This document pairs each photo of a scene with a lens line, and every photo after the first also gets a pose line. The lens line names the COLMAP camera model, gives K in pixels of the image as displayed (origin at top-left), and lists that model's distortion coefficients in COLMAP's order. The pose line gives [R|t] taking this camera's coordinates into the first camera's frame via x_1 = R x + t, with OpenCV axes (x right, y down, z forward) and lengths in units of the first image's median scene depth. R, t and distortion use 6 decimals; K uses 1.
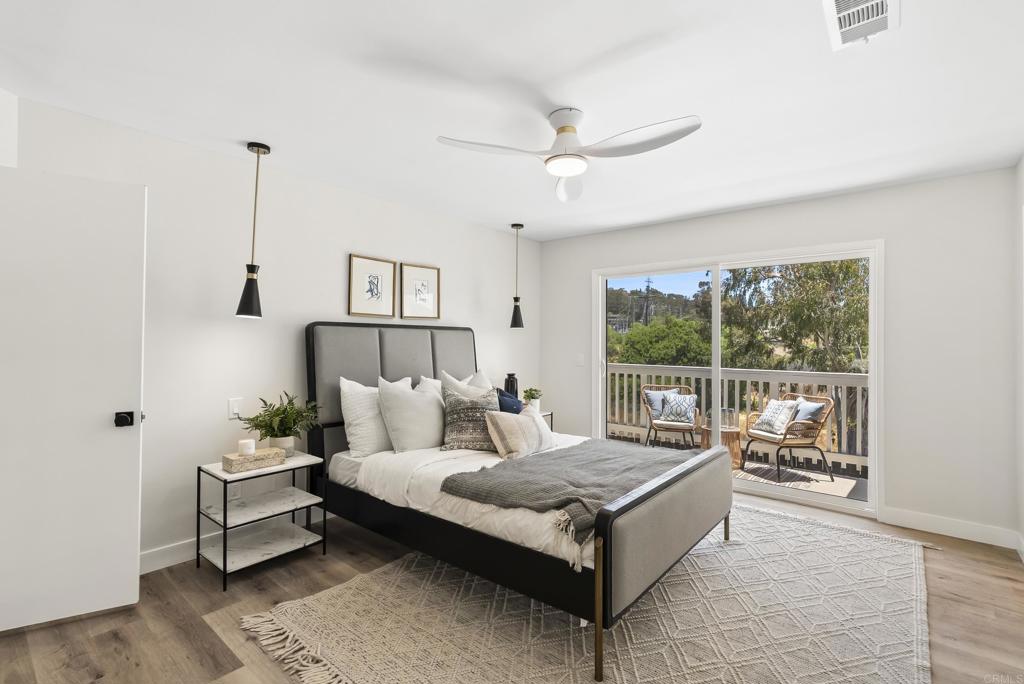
lens RADIAL K [[467.8, 0, 511.1], [0, 467.8, 338.4], [0, 0, 1]] dist [-0.003520, 0.001240]
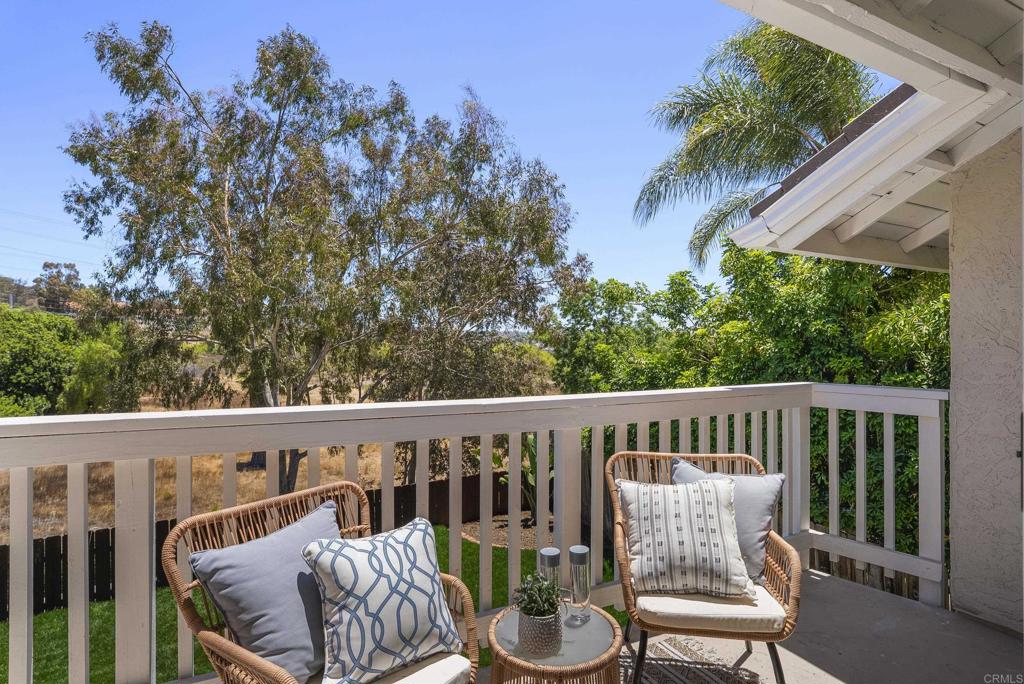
lens RADIAL K [[519.4, 0, 512.0], [0, 519.4, 342.0], [0, 0, 1]] dist [-0.041461, 0.000091]
pose [[0.422042, 0.002762, 0.906572, 0.325079], [-0.006644, 0.999978, 0.000046, 0.050779], [-0.906552, -0.006043, 0.422051, 1.835084]]
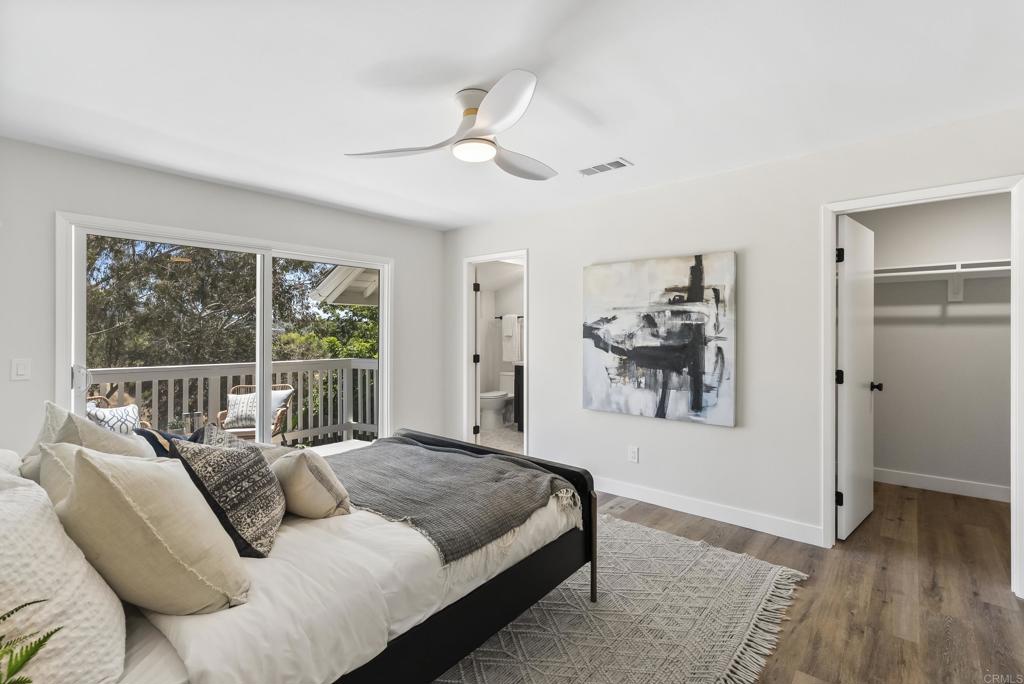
lens RADIAL K [[467.8, 0, 511.1], [0, 467.8, 338.4], [0, 0, 1]] dist [-0.003520, 0.001240]
pose [[0.015918, -0.013477, 0.999782, -0.763918], [-0.006006, 0.999890, 0.013574, -0.003396], [-0.999855, -0.006221, 0.015835, 0.851763]]
